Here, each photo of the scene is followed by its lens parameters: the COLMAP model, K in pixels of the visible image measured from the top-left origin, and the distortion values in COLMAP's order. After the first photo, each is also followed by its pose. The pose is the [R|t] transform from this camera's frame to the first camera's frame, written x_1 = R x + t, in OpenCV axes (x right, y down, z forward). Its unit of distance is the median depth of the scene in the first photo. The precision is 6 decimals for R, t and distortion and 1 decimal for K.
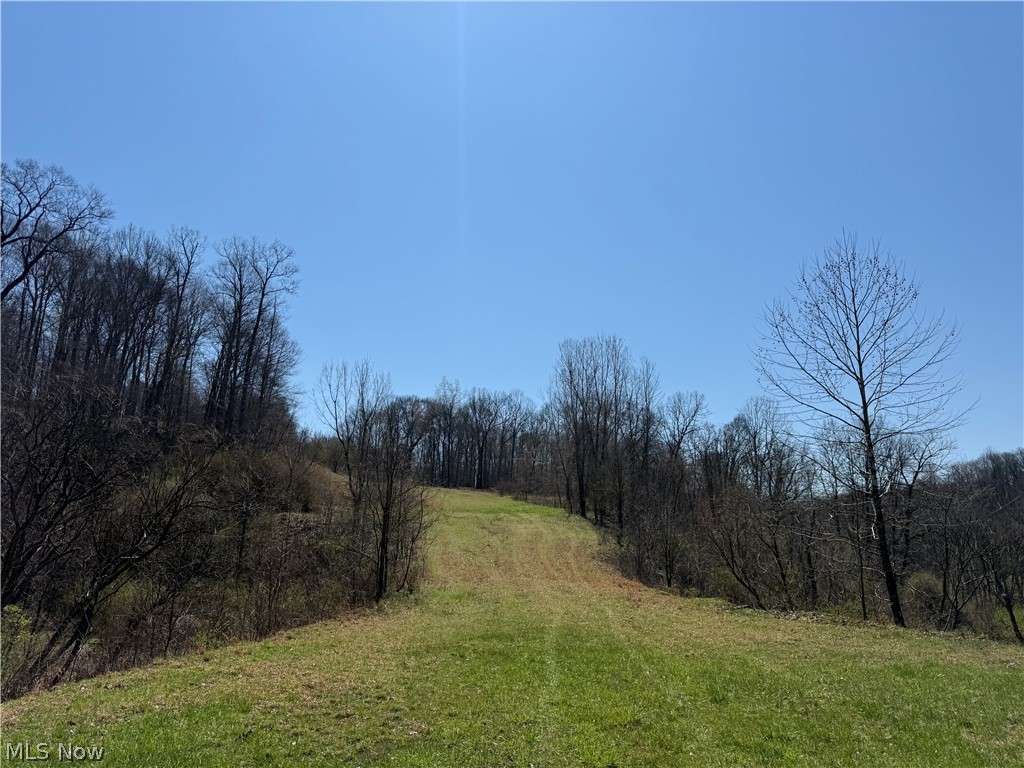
lens RADIAL K [[724.7, 0, 512.0], [0, 724.7, 384.0], [0, 0, 1]] dist [0.053673, -0.001744]
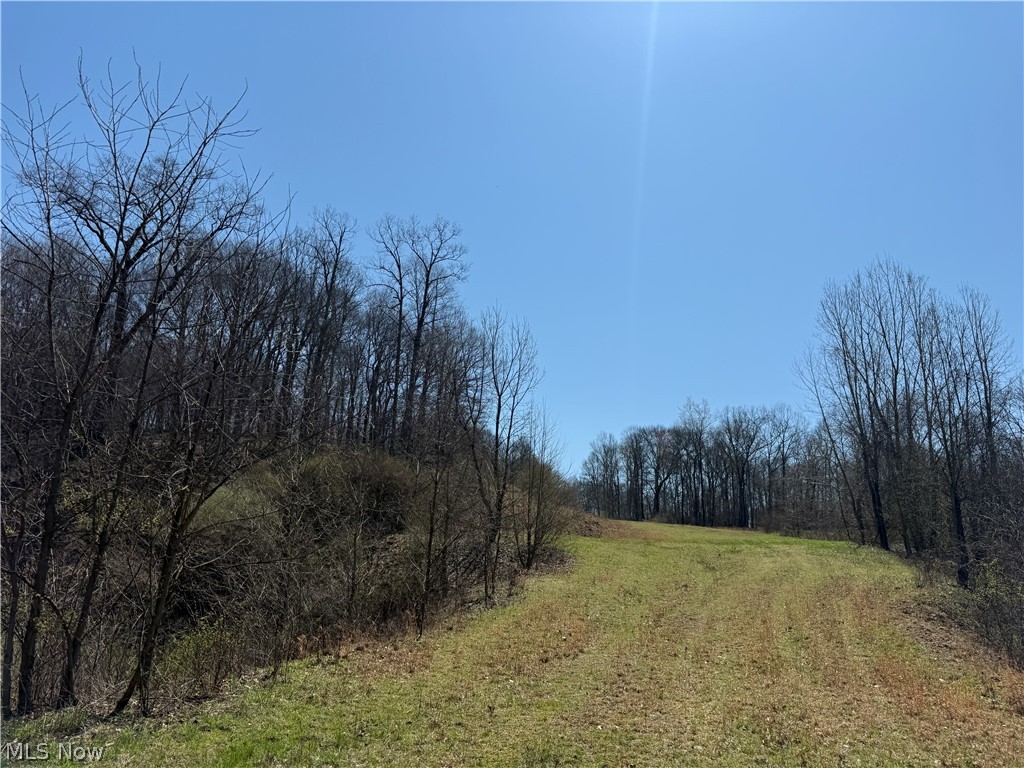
lens RADIAL K [[718.1, 0, 512.0], [0, 718.1, 384.0], [0, 0, 1]] dist [0.003443, -0.002704]
pose [[0.928724, -0.091594, -0.359281, 0.019878], [0.063578, 0.993995, -0.089061, 0.042032], [0.365281, 0.059871, 0.928970, 0.168229]]
